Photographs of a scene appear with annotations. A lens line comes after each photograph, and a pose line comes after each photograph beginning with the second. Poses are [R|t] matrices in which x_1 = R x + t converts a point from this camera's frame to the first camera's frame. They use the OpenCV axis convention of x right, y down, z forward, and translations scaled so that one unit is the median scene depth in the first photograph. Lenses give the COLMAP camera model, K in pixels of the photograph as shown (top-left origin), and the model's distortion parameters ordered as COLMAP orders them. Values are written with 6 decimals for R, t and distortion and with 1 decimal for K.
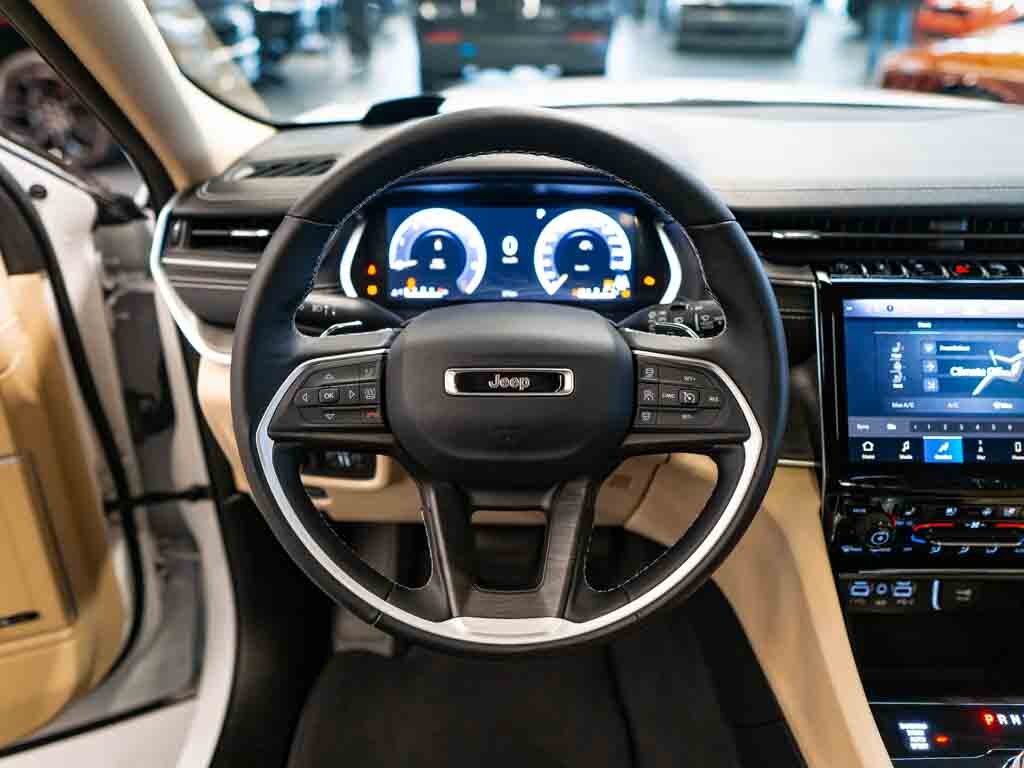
lens RADIAL K [[792.6, 0, 503.2], [0, 792.6, 384.8], [0, 0, 1]] dist [0.005913, -0.014651]
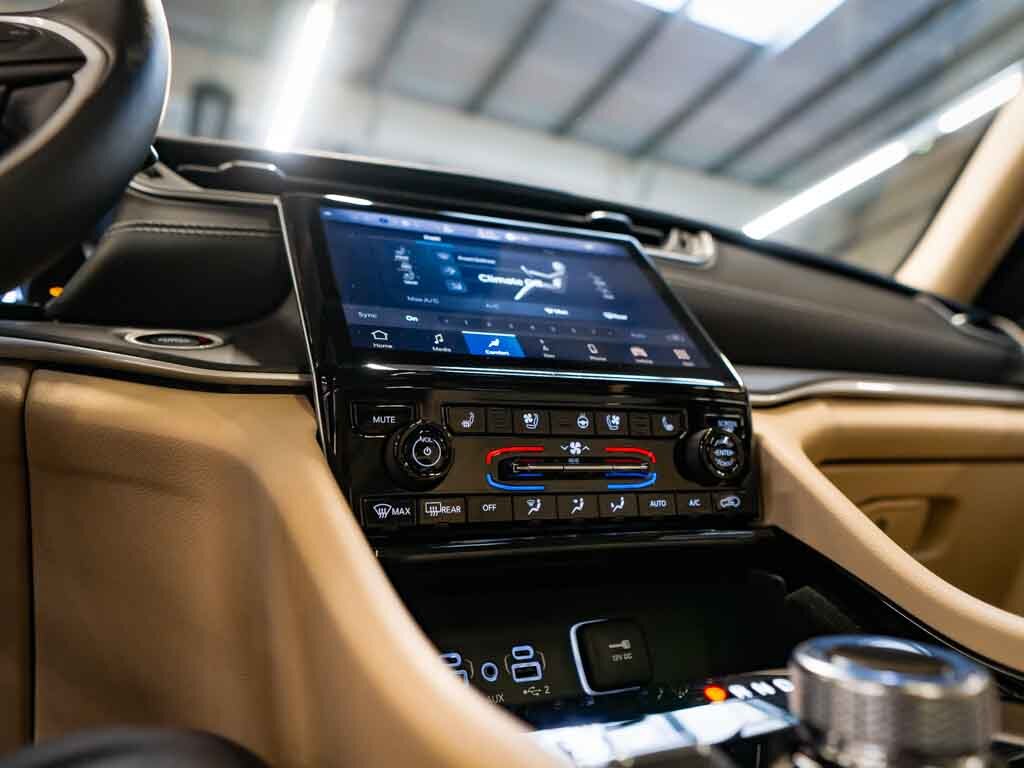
lens RADIAL K [[792.6, 0, 512.9], [0, 792.6, 379.4], [0, 0, 1]] dist [0.005913, -0.014651]
pose [[0.902252, 0.037774, 0.429551, 0.288132], [0.262679, 0.741843, -0.616983, 0.497452], [-0.341966, 0.669508, 0.659407, 0.578421]]
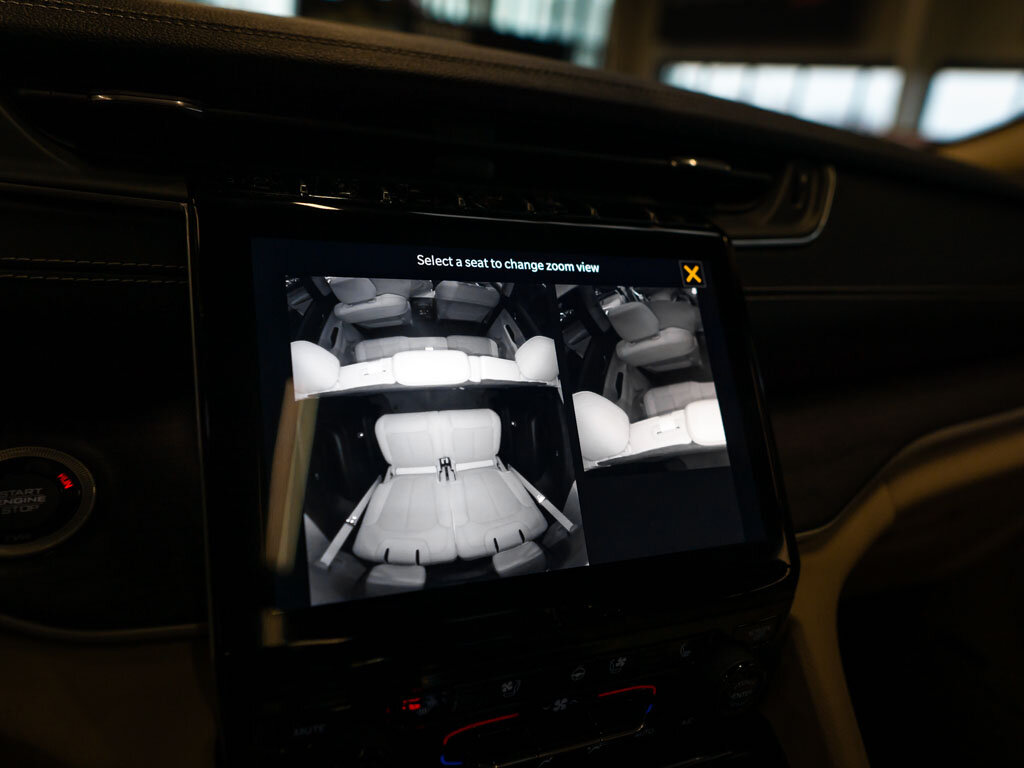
lens RADIAL K [[792.6, 0, 509.8], [0, 792.6, 382.3], [0, 0, 1]] dist [0.005913, -0.014651]
pose [[0.895763, -0.031392, 0.443422, 0.362141], [0.095217, 0.987901, -0.122412, 0.041087], [-0.434214, 0.151874, 0.887915, 0.559879]]
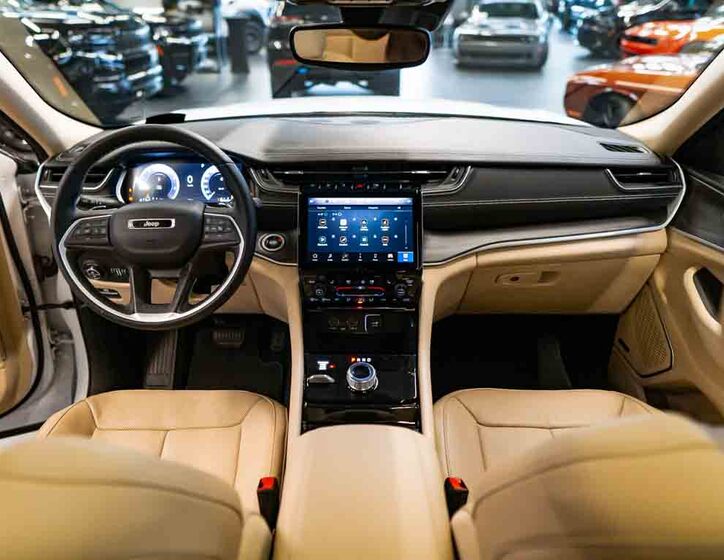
lens RADIAL K [[578.4, 0, 359.8], [0, 578.4, 278.8], [0, 0, 1]] dist [-0.010322, 0.009350]
pose [[0.999972, -0.006703, 0.003459, 0.585242], [0.006848, 0.999018, -0.043778, 0.226623], [-0.003163, 0.043800, 0.999035, -0.799423]]
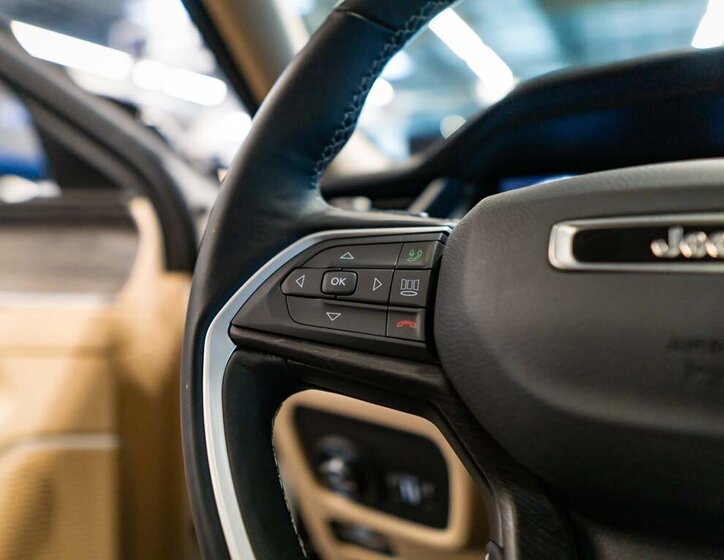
lens RADIAL K [[578.4, 0, 360.3], [0, 578.4, 277.9], [0, 0, 1]] dist [-0.010322, 0.009350]
pose [[0.901522, 0.024933, -0.432015, -0.021568], [-0.192006, 0.917732, -0.347709, 0.129587], [0.387805, 0.396417, 0.832142, 0.554024]]
